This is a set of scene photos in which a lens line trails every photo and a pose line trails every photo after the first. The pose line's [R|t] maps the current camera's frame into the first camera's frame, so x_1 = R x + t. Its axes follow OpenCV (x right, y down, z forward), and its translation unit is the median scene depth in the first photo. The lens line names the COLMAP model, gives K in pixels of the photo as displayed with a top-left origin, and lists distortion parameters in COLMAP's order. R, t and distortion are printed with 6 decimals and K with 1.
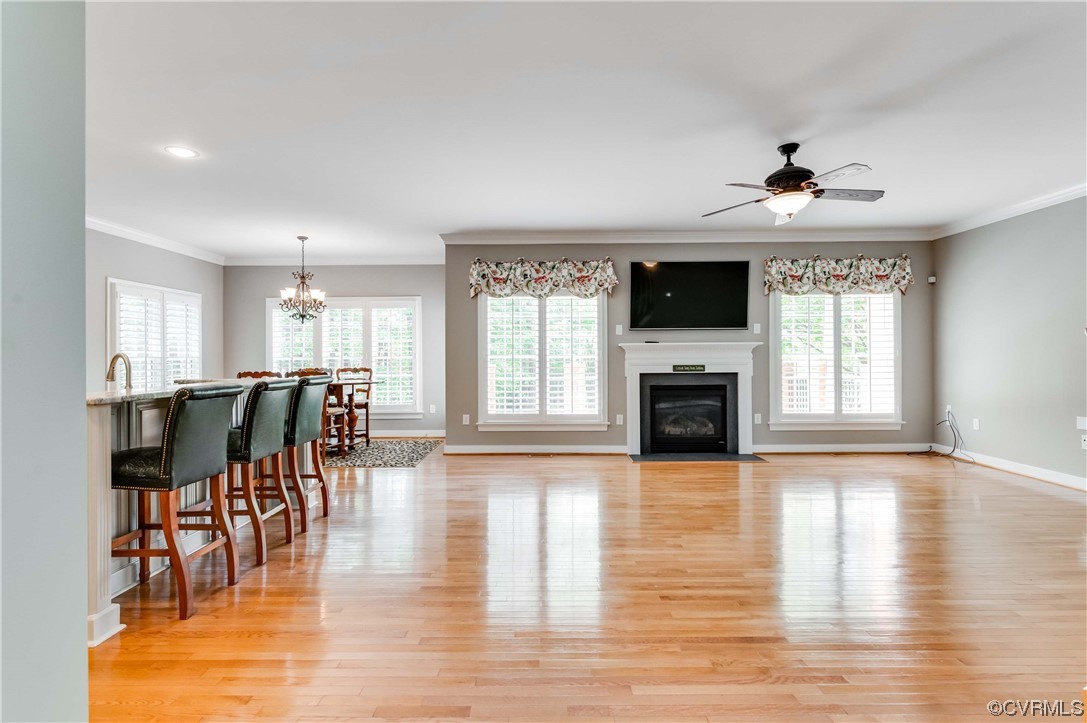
lens RADIAL K [[529.2, 0, 542.7], [0, 529.2, 352.4], [0, 0, 1]] dist [-0.007280, -0.000713]
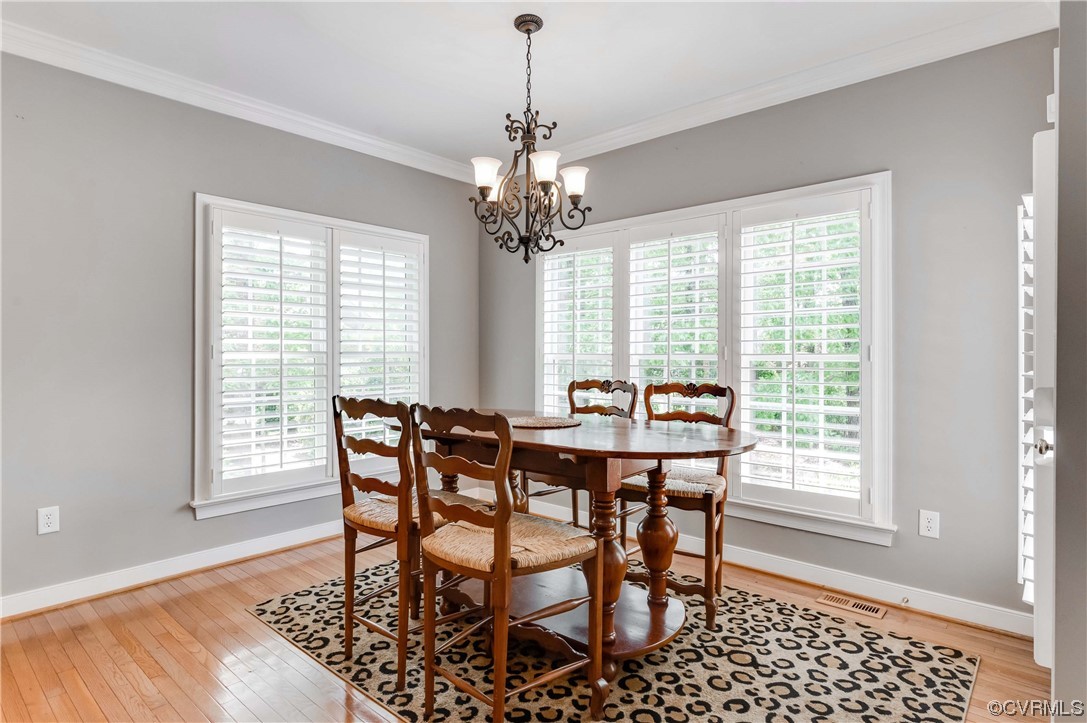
lens RADIAL K [[581.1, 0, 549.6], [0, 581.1, 358.8], [0, 0, 1]] dist [0.004081, 0.000114]
pose [[0.755259, 0.015671, -0.655239, -0.187115], [-0.000027, 0.999715, 0.023877, 0.001684], [0.655426, -0.018016, 0.755044, 0.726558]]
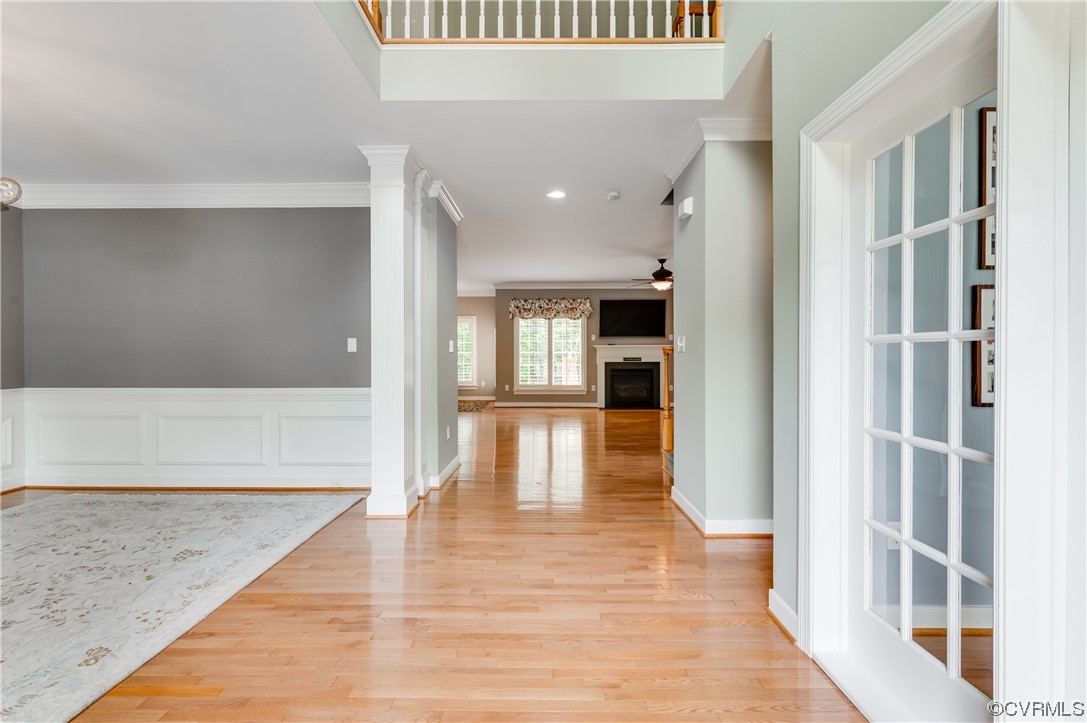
lens RADIAL K [[486.4, 0, 539.6], [0, 486.4, 351.0], [0, 0, 1]] dist [-0.000154, -0.003113]
pose [[0.999912, 0.004147, -0.012607, -0.015518], [-0.004062, 0.999969, 0.006705, -0.008222], [0.012634, -0.006653, 0.999898, -0.634677]]
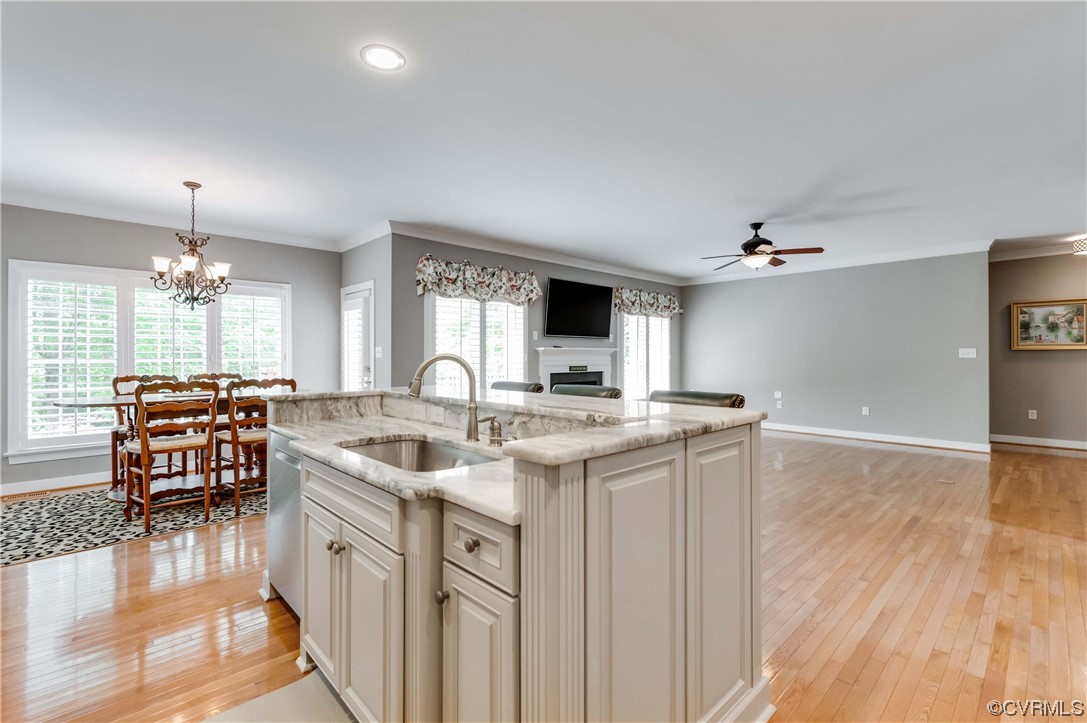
lens RADIAL K [[483.5, 0, 537.2], [0, 483.5, 354.0], [0, 0, 1]] dist [-0.004754, -0.000881]
pose [[0.724774, 0.009048, 0.688927, -0.573043], [-0.008584, 0.999955, -0.004101, 0.001096], [-0.688933, -0.002941, 0.724819, 0.245149]]
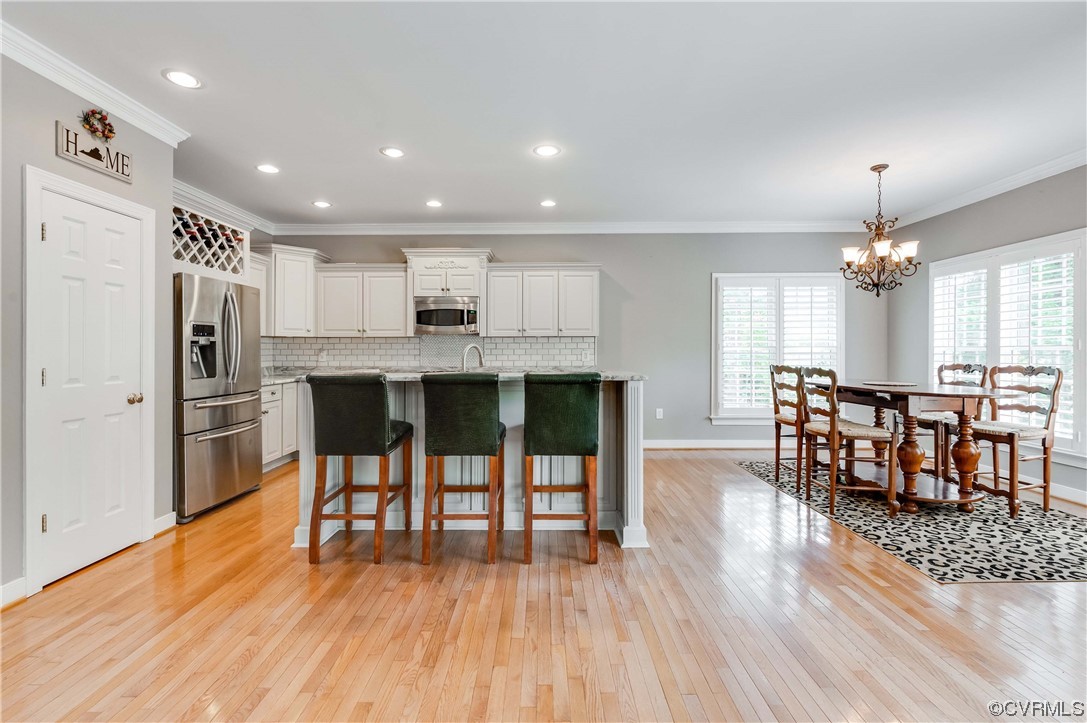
lens RADIAL K [[486.4, 0, 537.4], [0, 486.4, 344.9], [0, 0, 1]] dist [-0.000154, -0.003113]
pose [[-0.012774, -0.002199, -0.999916, 0.168246], [0.011515, 0.999931, -0.002346, 0.002889], [0.999852, -0.011544, -0.012748, 0.590044]]
